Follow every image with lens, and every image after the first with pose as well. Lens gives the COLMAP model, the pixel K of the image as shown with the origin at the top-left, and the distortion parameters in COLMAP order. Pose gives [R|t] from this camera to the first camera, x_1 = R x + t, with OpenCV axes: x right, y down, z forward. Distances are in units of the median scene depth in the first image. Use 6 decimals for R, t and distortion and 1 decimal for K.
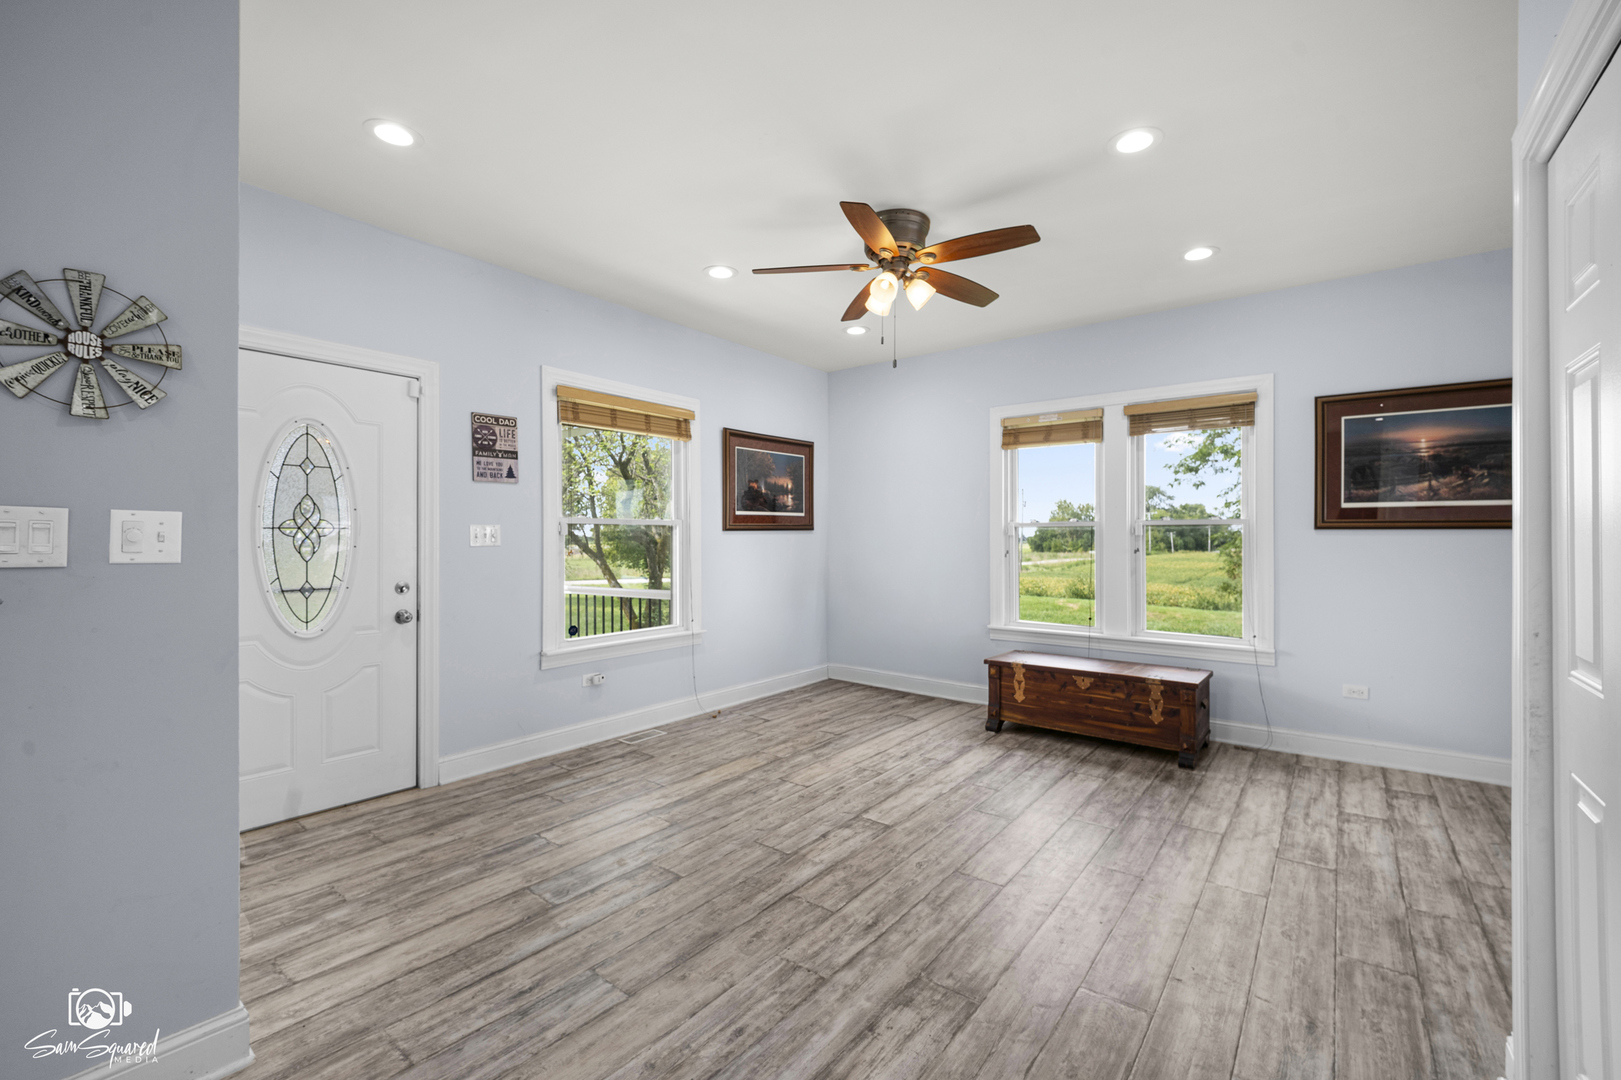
lens RADIAL K [[672.1, 0, 810.5], [0, 672.1, 540.0], [0, 0, 1]] dist [0.016752, -0.024564]
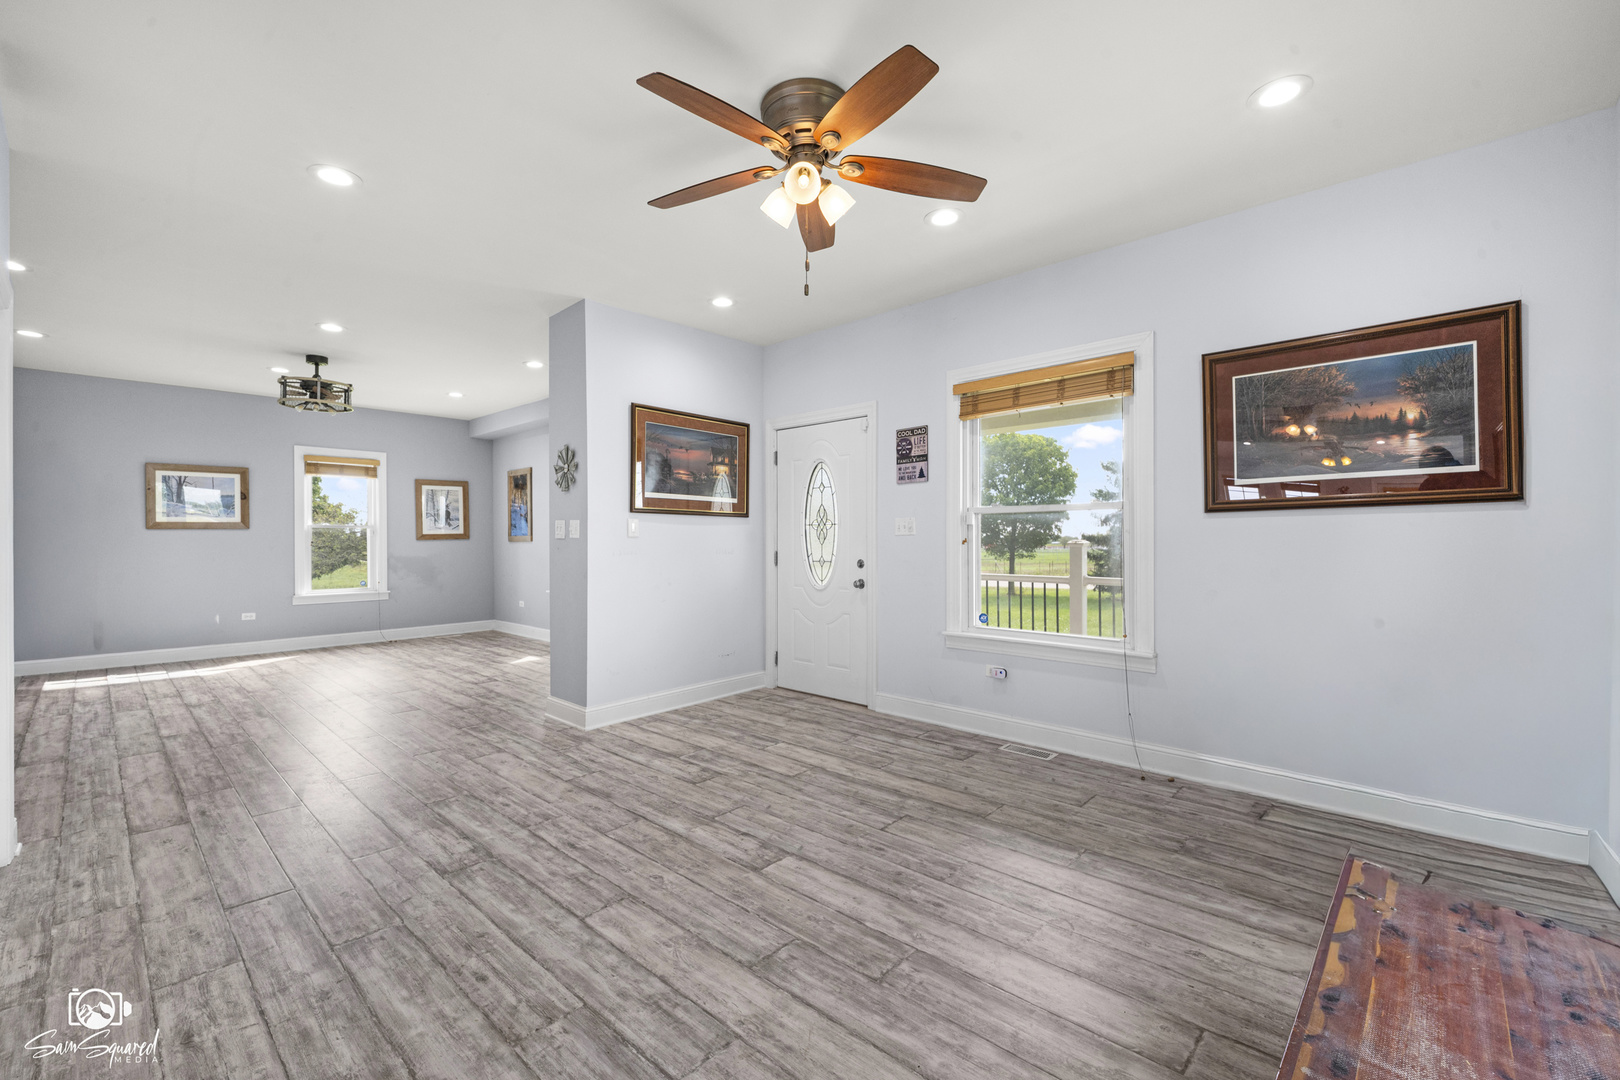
lens RADIAL K [[661.2, 0, 803.2], [0, 661.2, 551.6], [0, 0, 1]] dist [0.026009, -0.022230]
pose [[-0.071620, 0.022856, -0.997170, 0.858913], [0.003989, 0.999736, 0.022628, 0.011416], [0.997424, -0.002357, -0.071693, 1.037235]]
